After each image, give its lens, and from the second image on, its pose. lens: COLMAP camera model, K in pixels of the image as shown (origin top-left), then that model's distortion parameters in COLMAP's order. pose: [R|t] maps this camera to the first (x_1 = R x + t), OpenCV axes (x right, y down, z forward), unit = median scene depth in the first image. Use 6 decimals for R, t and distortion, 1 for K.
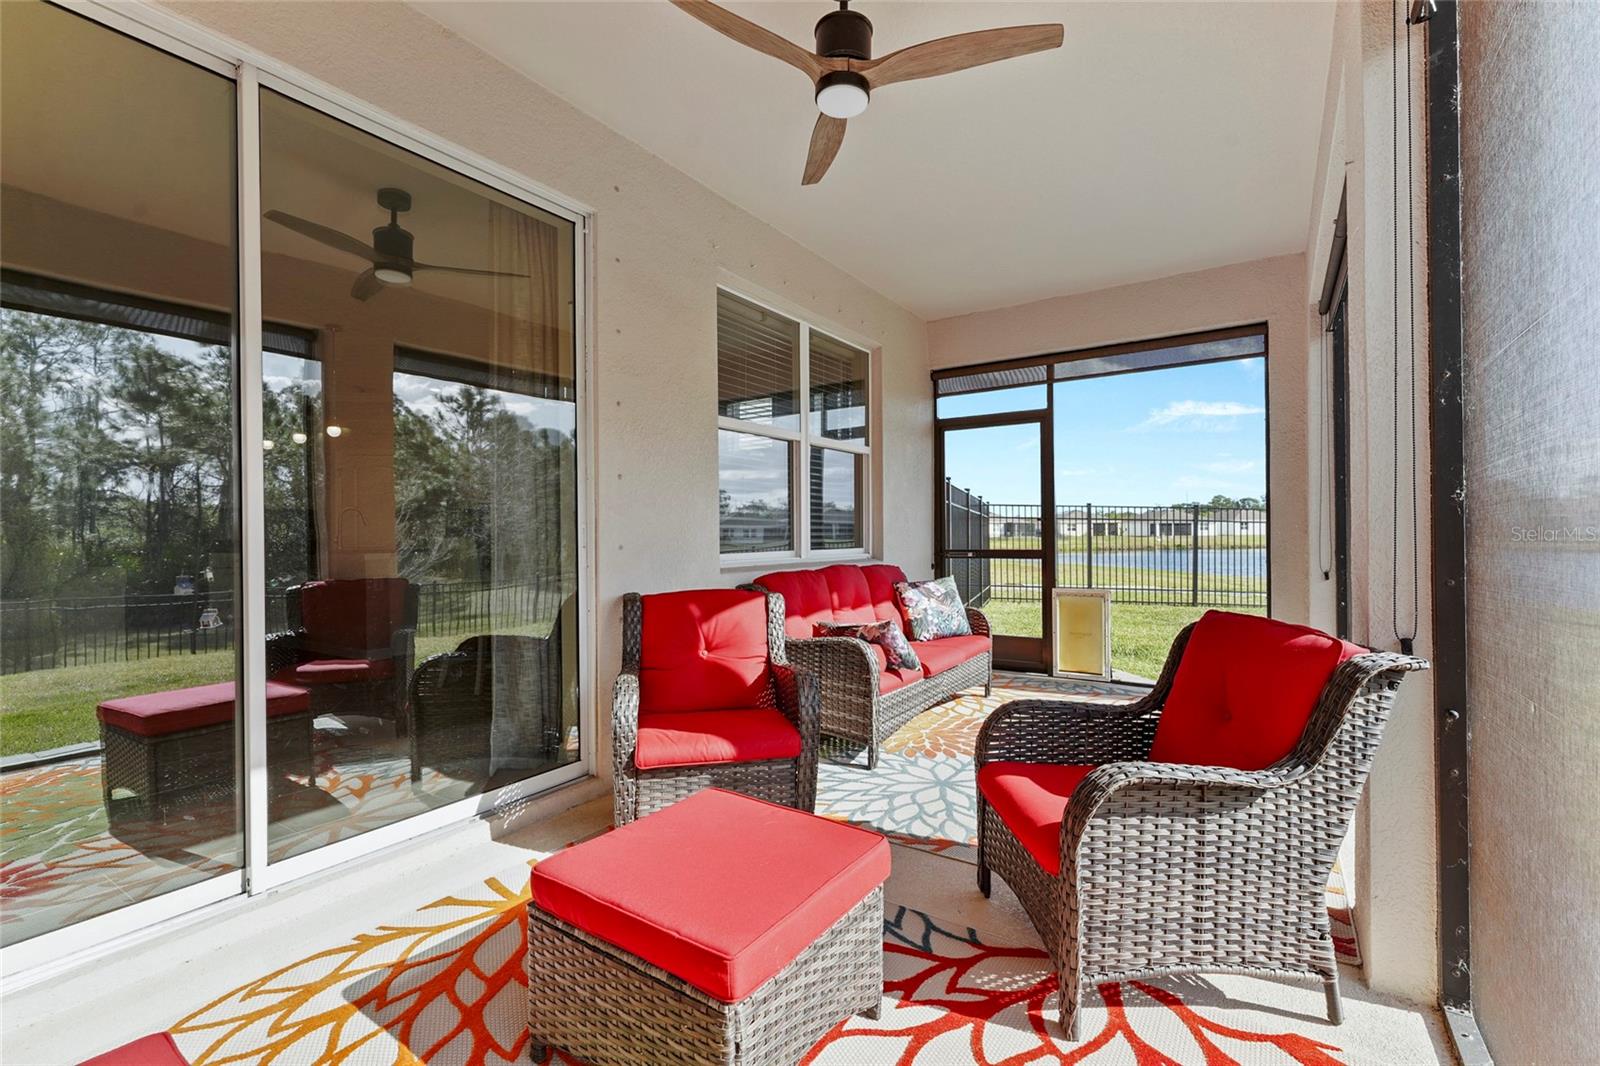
lens RADIAL K [[699.2, 0, 856.1], [0, 699.2, 532.6], [0, 0, 1]] dist [0.002054, -0.000721]
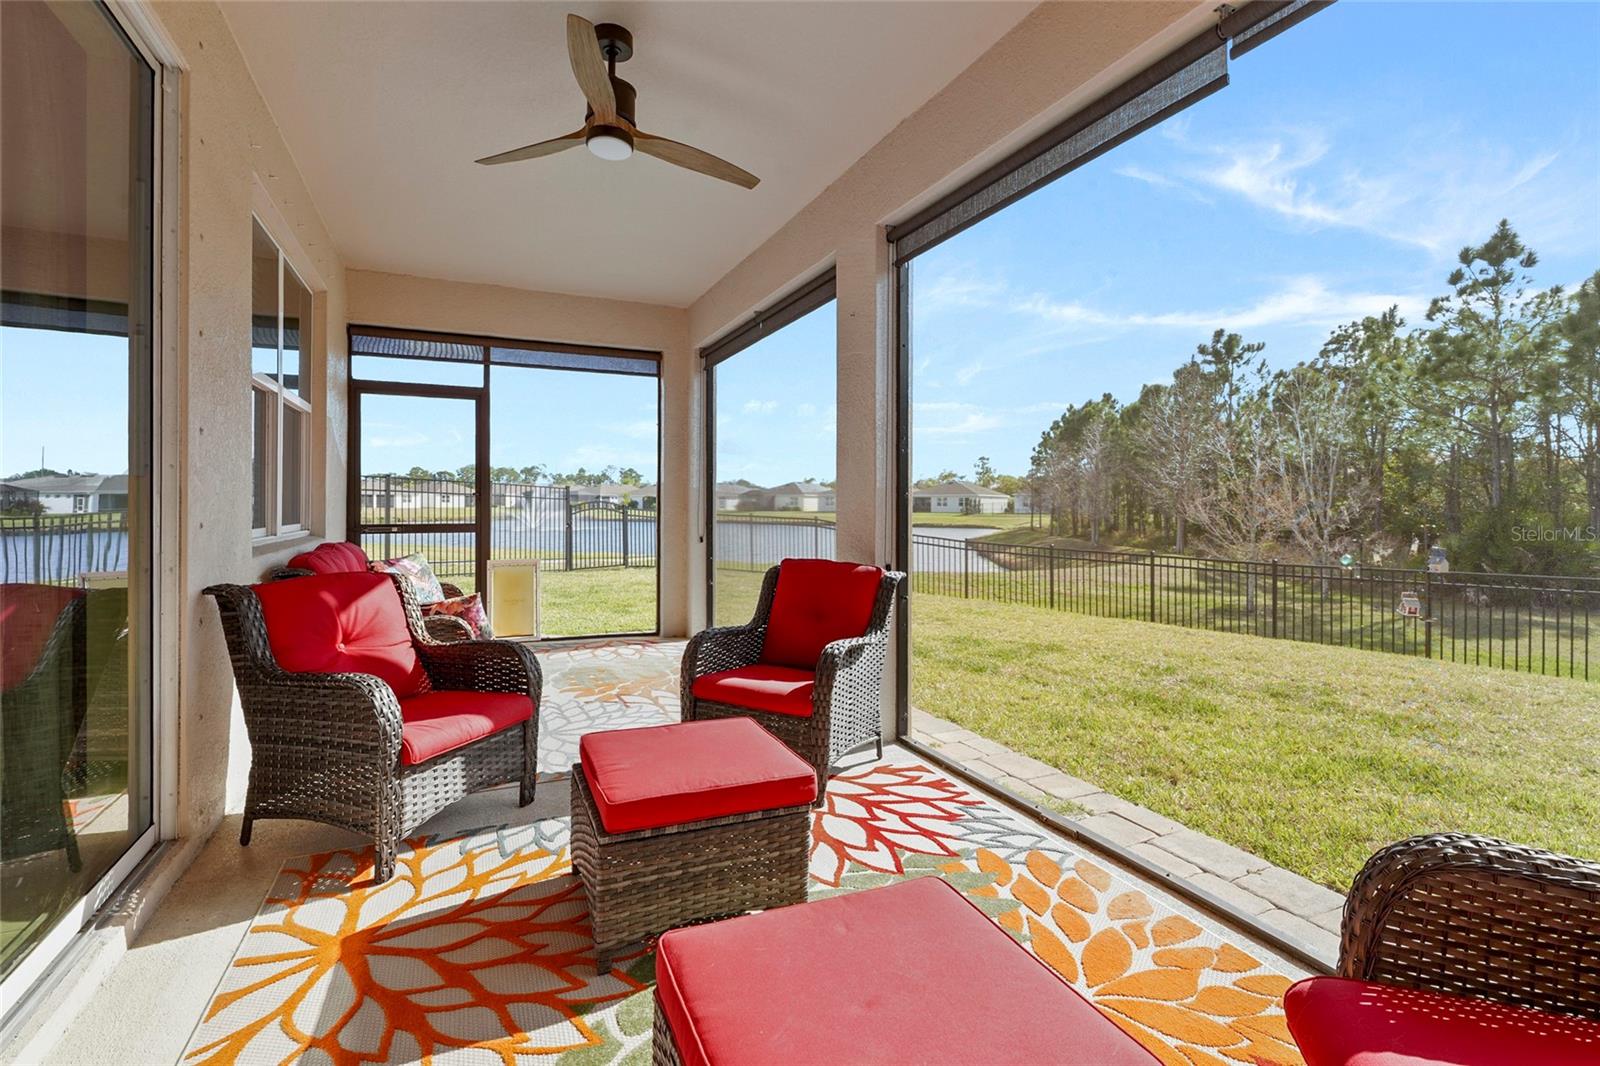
lens RADIAL K [[699.2, 0, 800.0], [0, 699.2, 505.7], [0, 0, 1]] dist [0.002054, -0.000721]
pose [[0.552110, 0.010167, 0.833709, -0.625061], [-0.011233, 0.999926, -0.004755, -0.004348], [-0.833695, -0.006740, 0.552184, 0.052911]]
